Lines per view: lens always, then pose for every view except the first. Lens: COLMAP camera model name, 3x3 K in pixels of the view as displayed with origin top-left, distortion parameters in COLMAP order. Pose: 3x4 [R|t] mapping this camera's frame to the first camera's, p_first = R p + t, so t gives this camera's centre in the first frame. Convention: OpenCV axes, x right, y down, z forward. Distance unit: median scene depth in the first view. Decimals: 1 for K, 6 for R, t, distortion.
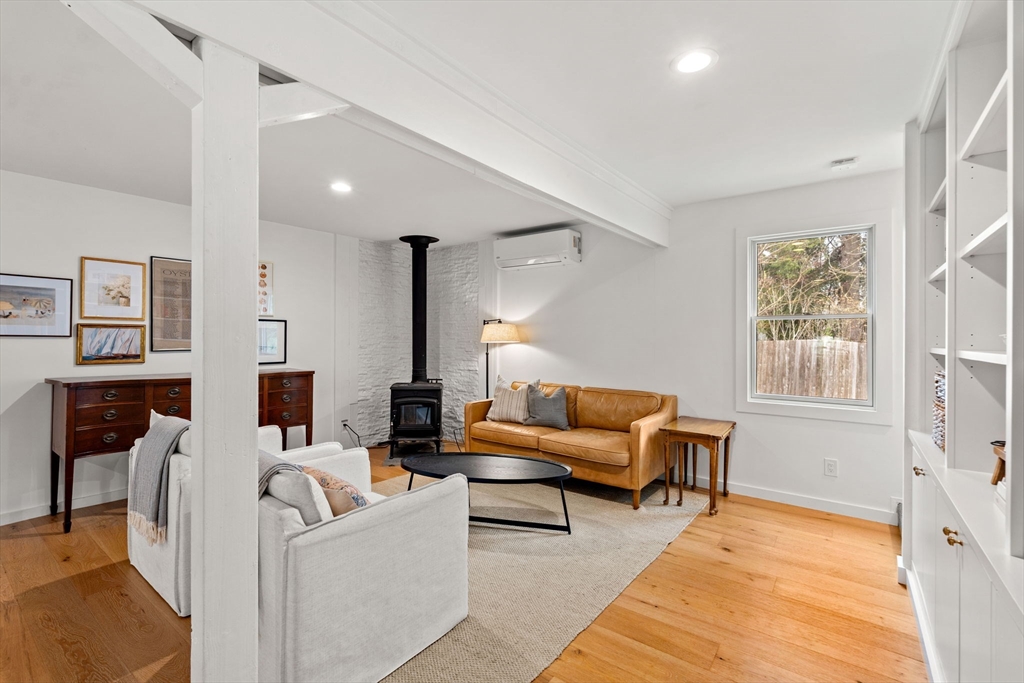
lens RADIAL K [[455.5, 0, 511.2], [0, 455.5, 337.6], [0, 0, 1]] dist [-0.002495, 0.000080]
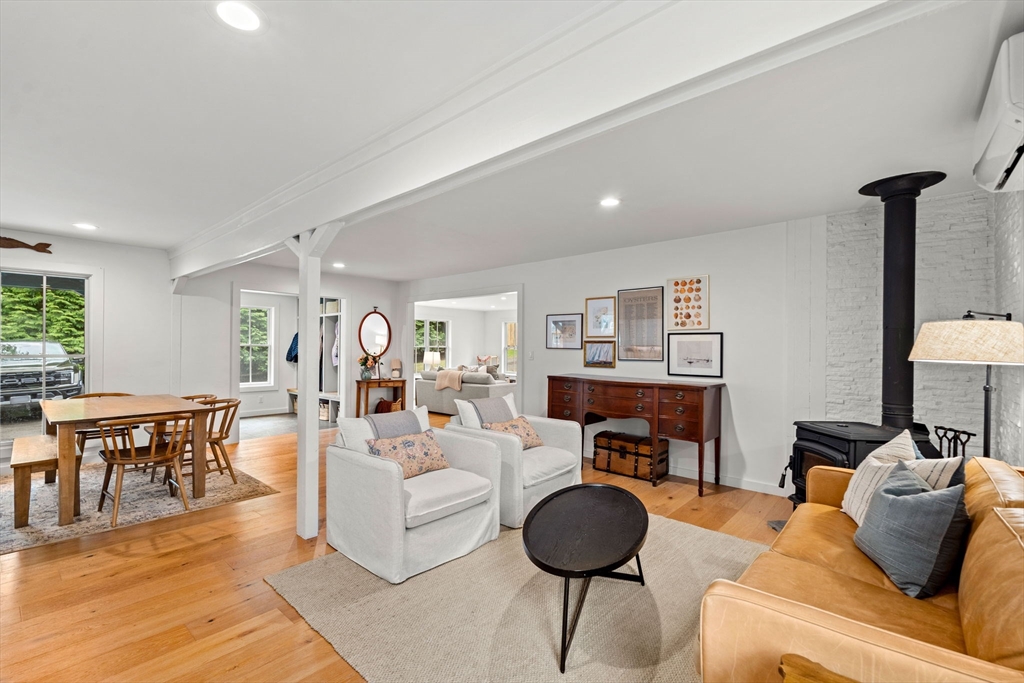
lens RADIAL K [[455.5, 0, 511.1], [0, 455.5, 344.5], [0, 0, 1]] dist [-0.002495, 0.000080]
pose [[-0.078639, -0.009526, -0.996858, 0.622460], [-0.007308, 0.999933, -0.008979, -0.001817], [0.996876, 0.006579, -0.078703, 0.815645]]
